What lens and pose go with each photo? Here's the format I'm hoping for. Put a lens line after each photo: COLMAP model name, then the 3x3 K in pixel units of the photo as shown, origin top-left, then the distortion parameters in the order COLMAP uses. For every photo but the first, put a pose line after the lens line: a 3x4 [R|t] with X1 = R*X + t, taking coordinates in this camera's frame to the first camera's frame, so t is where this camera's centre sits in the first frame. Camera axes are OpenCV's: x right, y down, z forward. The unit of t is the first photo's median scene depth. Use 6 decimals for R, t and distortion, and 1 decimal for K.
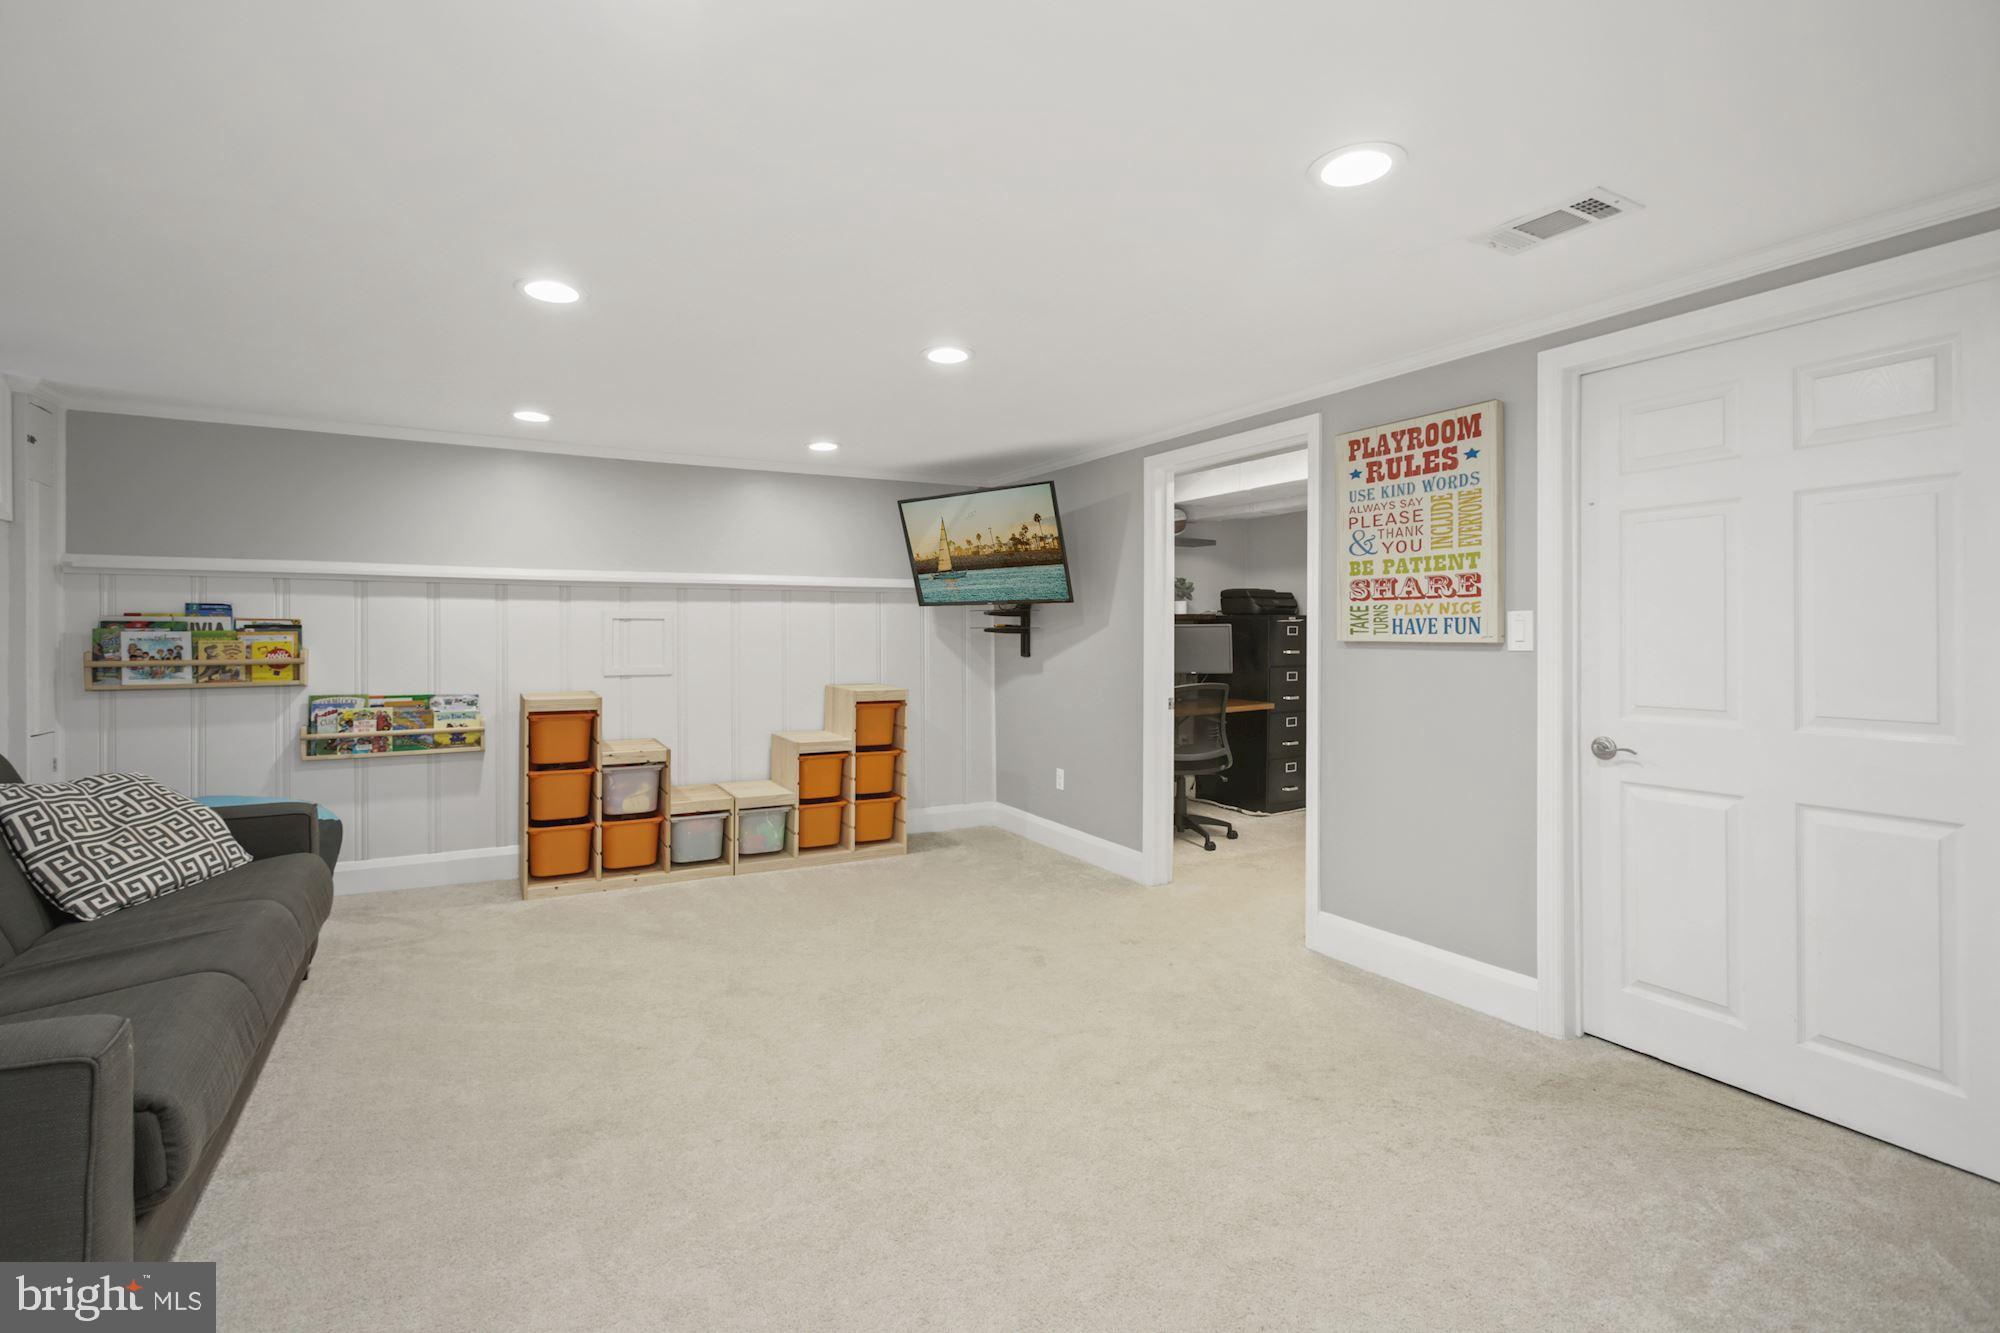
lens RADIAL K [[911.3, 0, 960.0], [0, 911.3, 630.3], [0, 0, 1]] dist [-0.010617, 0.007323]
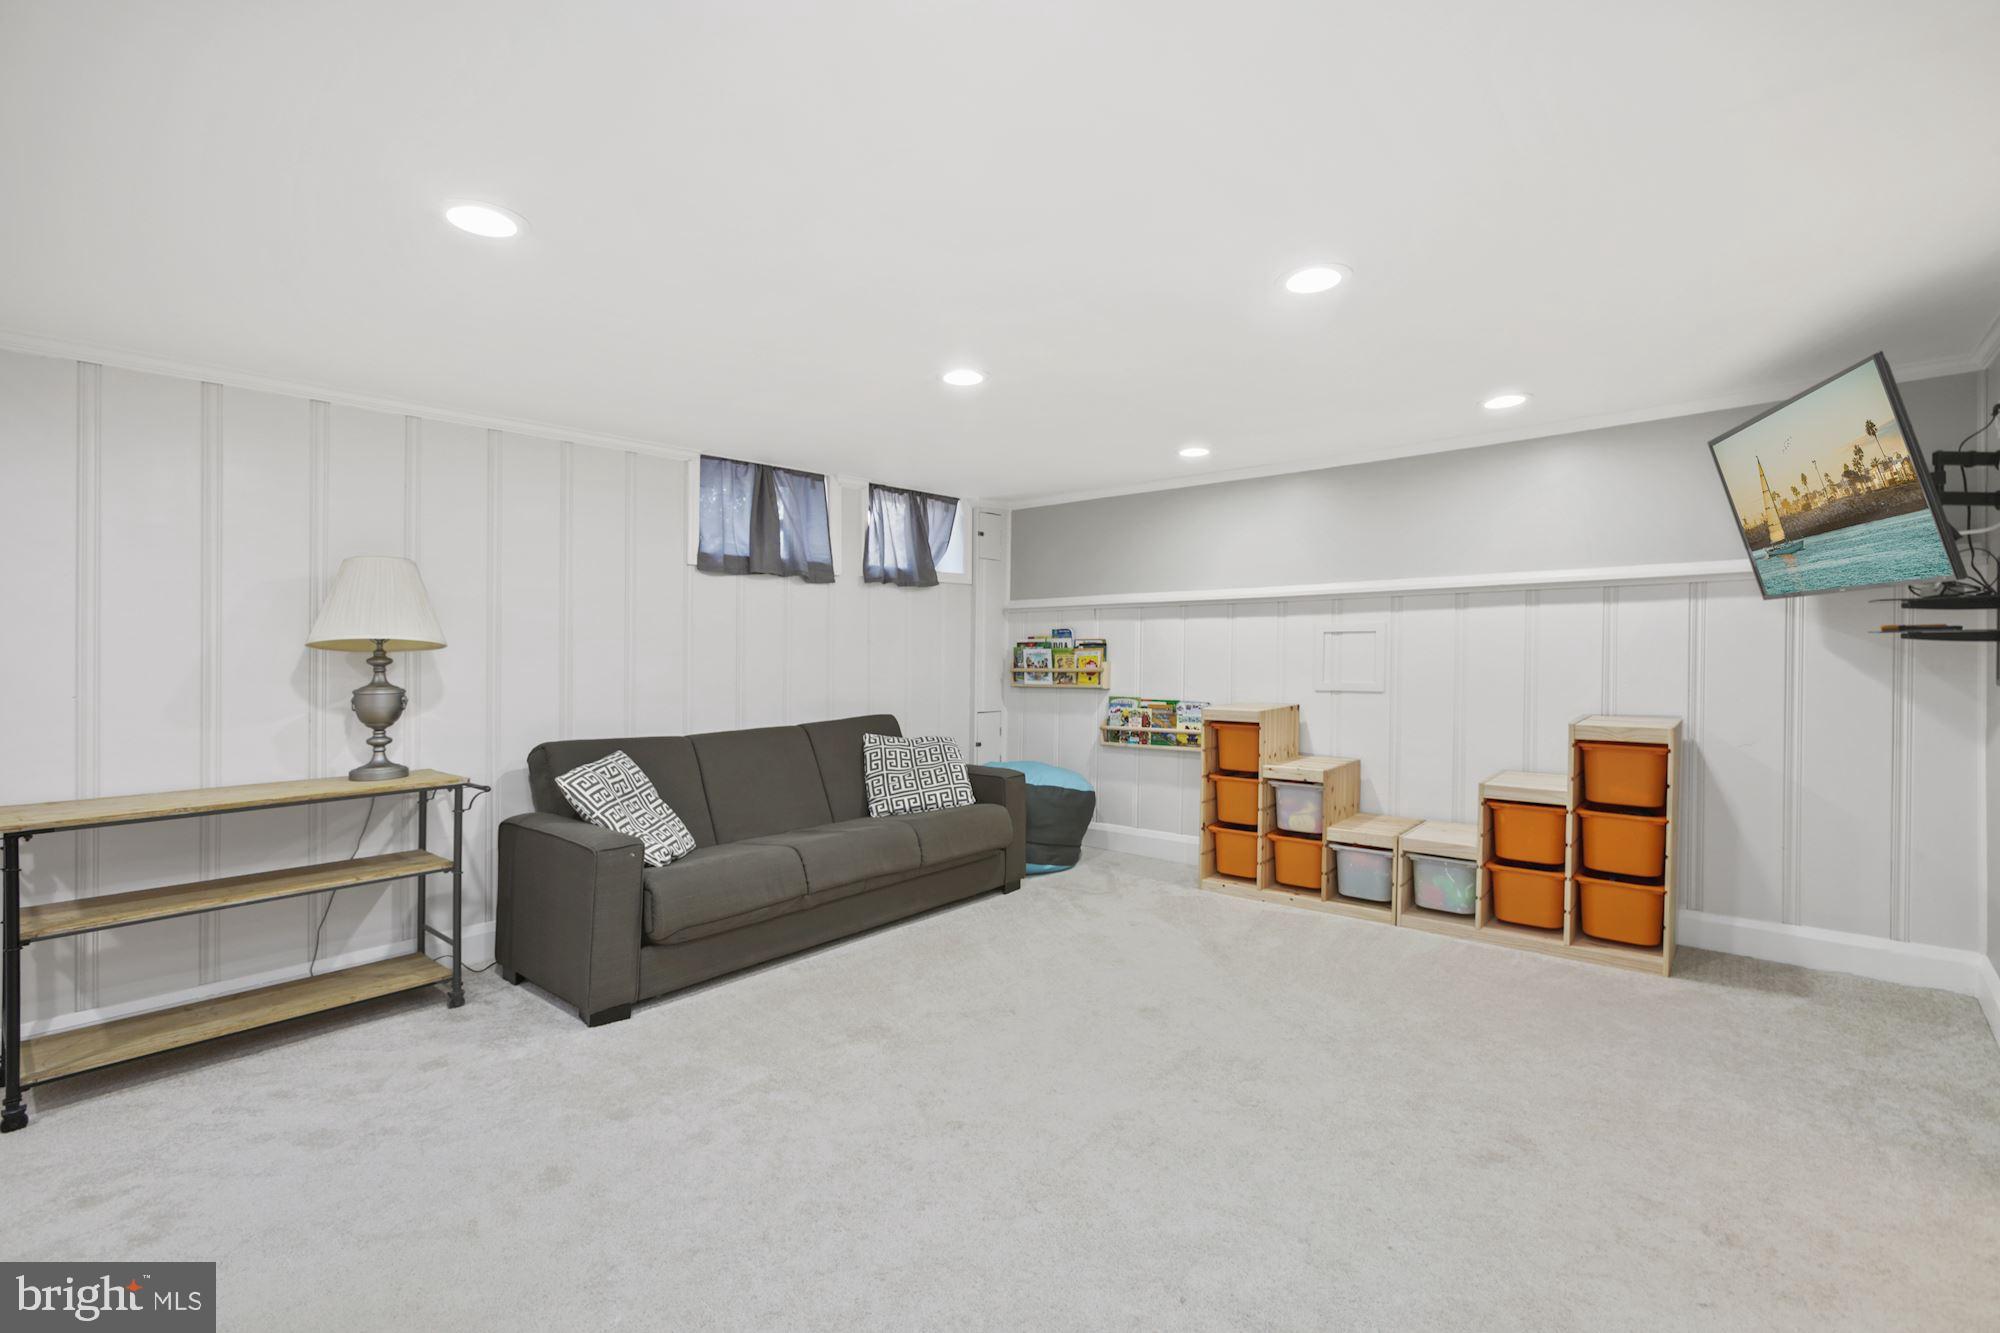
lens RADIAL K [[911.3, 0, 1002.1], [0, 911.3, 650.2], [0, 0, 1]] dist [-0.010617, 0.007323]
pose [[0.352009, -0.002186, -0.935994, 0.462833], [0.015073, 0.999881, 0.003333, -0.002368], [0.935875, -0.015281, 0.352000, 0.373964]]
